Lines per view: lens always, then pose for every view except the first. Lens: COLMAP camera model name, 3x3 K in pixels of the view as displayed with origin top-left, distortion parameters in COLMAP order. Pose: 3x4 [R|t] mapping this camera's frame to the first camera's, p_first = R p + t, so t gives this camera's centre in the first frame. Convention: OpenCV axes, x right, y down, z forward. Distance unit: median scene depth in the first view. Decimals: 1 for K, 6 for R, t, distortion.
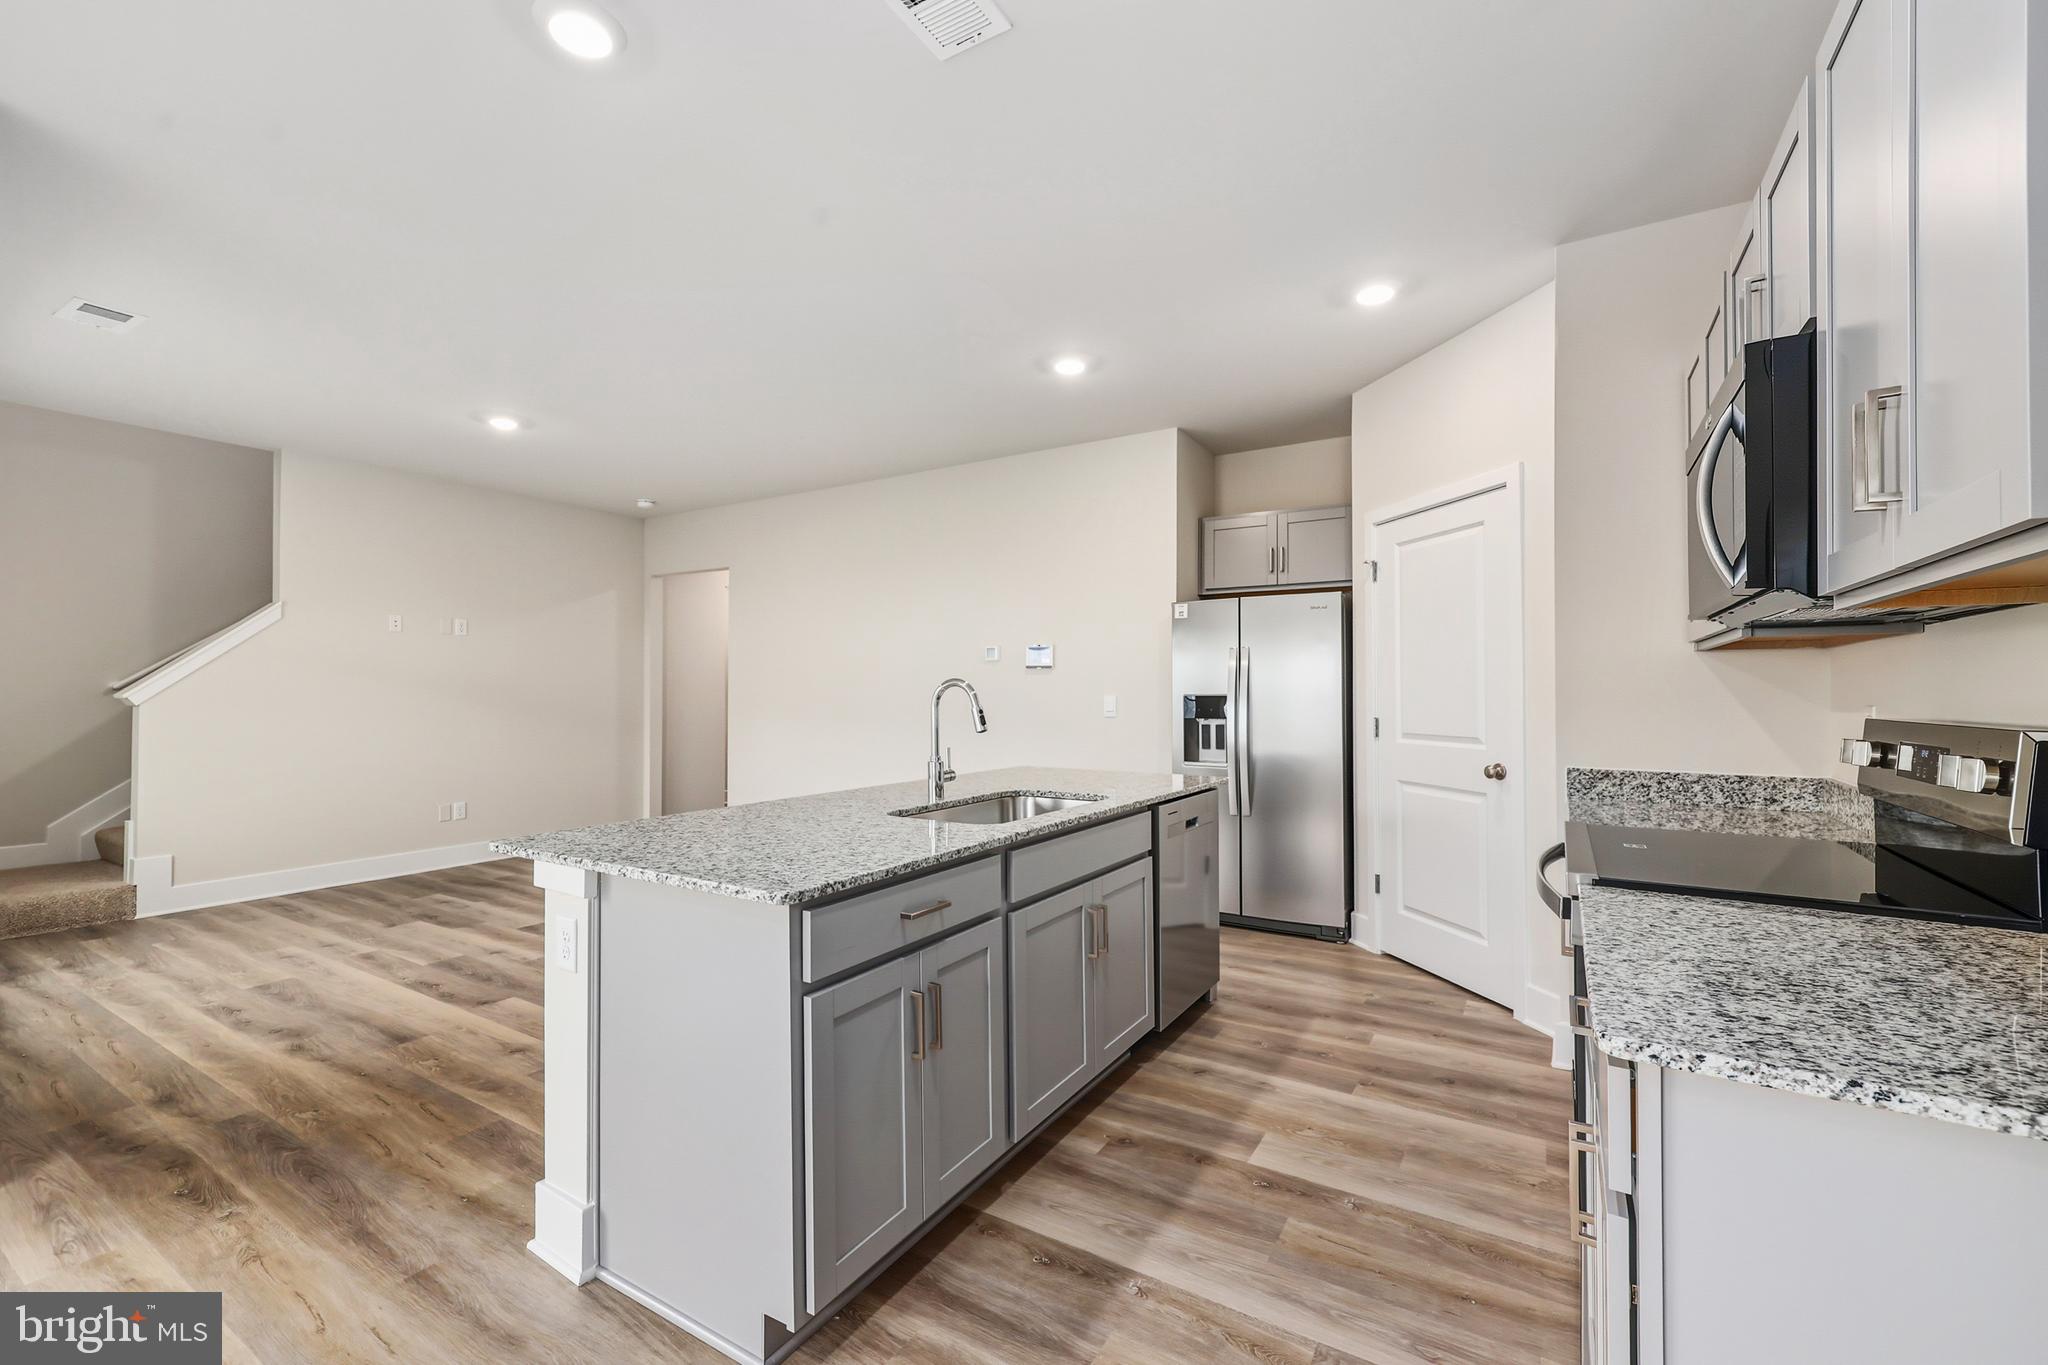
lens RADIAL K [[845.4, 0, 1031.6], [0, 845.4, 683.5], [0, 0, 1]] dist [0.003196, -0.000378]
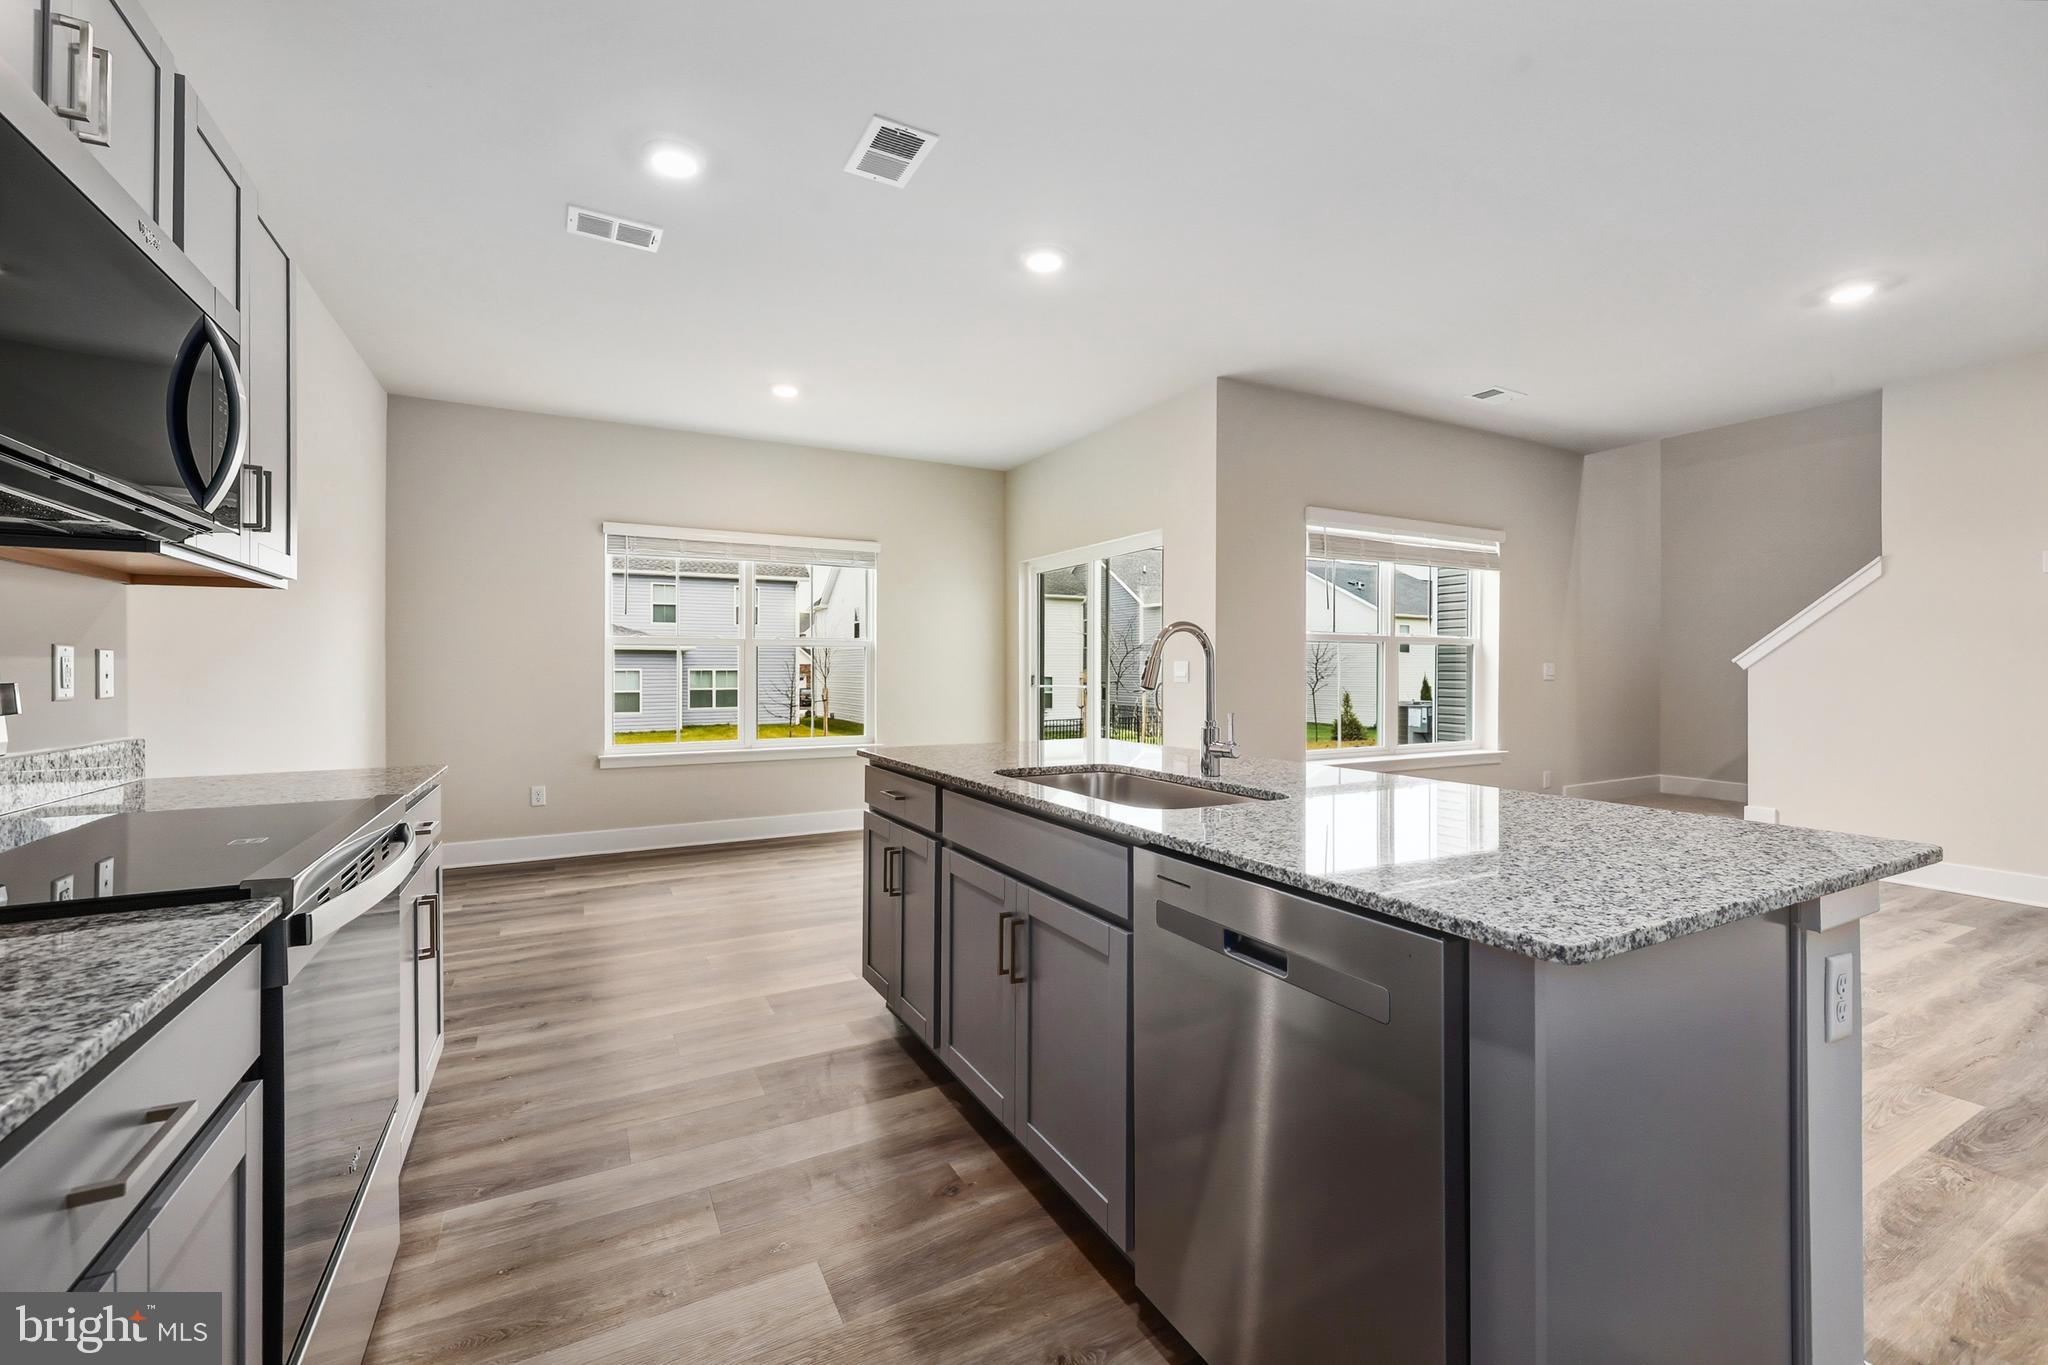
lens RADIAL K [[845.4, 0, 1032.6], [0, 845.4, 671.6], [0, 0, 1]] dist [0.003196, -0.000378]
pose [[-0.498571, 0.001772, -0.866847, 0.603362], [0.009150, 0.999953, -0.003218, 0.035711], [0.866801, -0.009536, -0.498564, 1.151474]]
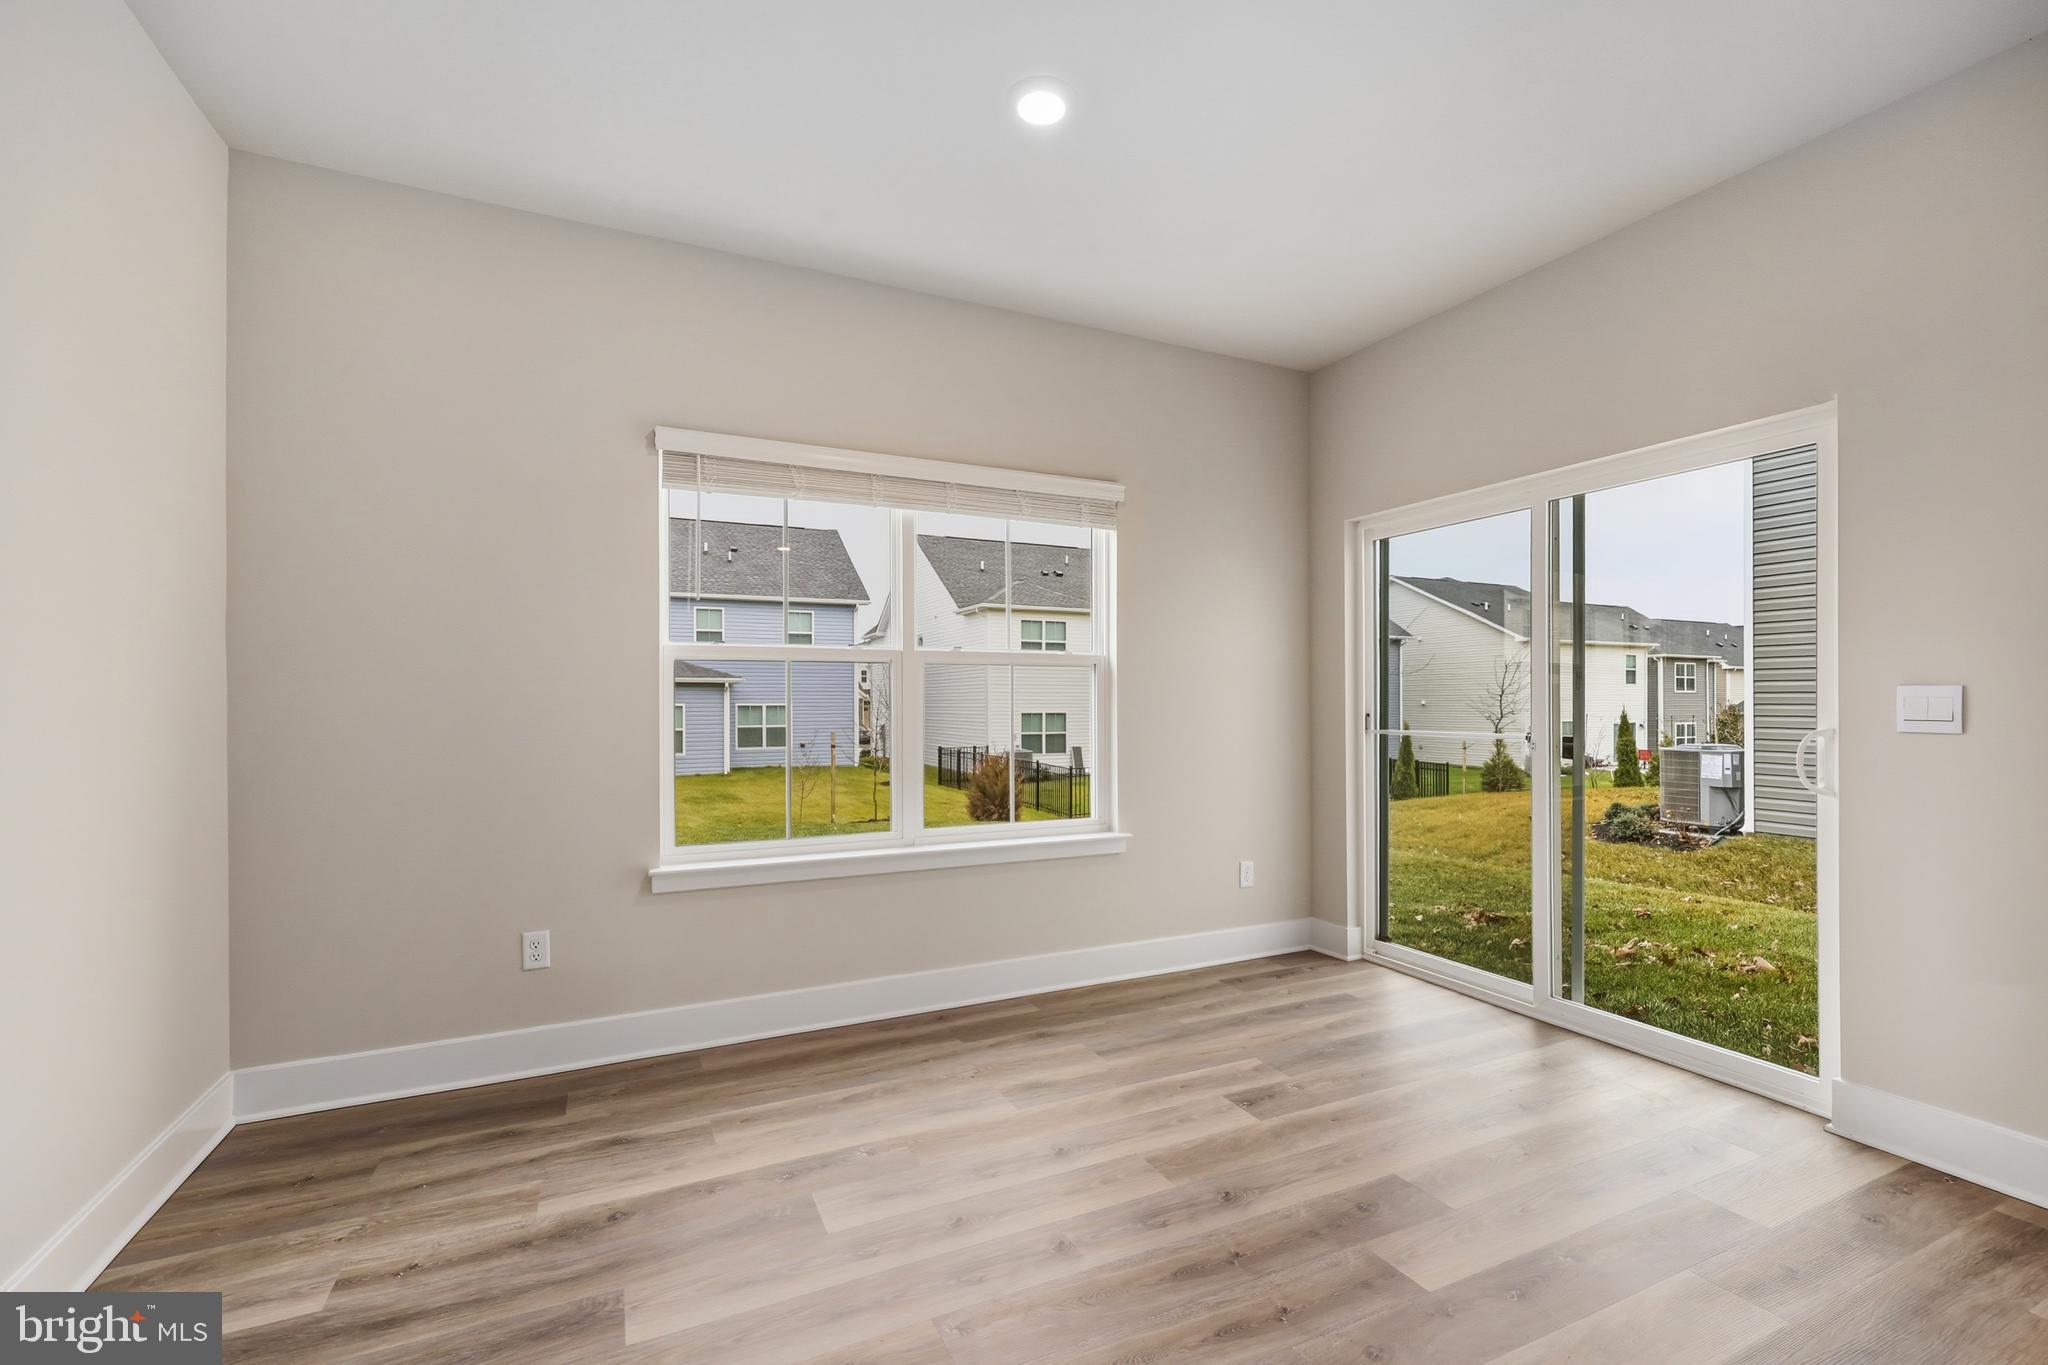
lens RADIAL K [[845.4, 0, 1028.9], [0, 845.4, 711.6], [0, 0, 1]] dist [0.003196, -0.000378]
pose [[-0.531057, 0.008469, -0.847294, 0.085009], [0.011251, 0.999932, 0.002943, 0.027333], [0.847261, -0.007970, -0.531116, 0.325683]]
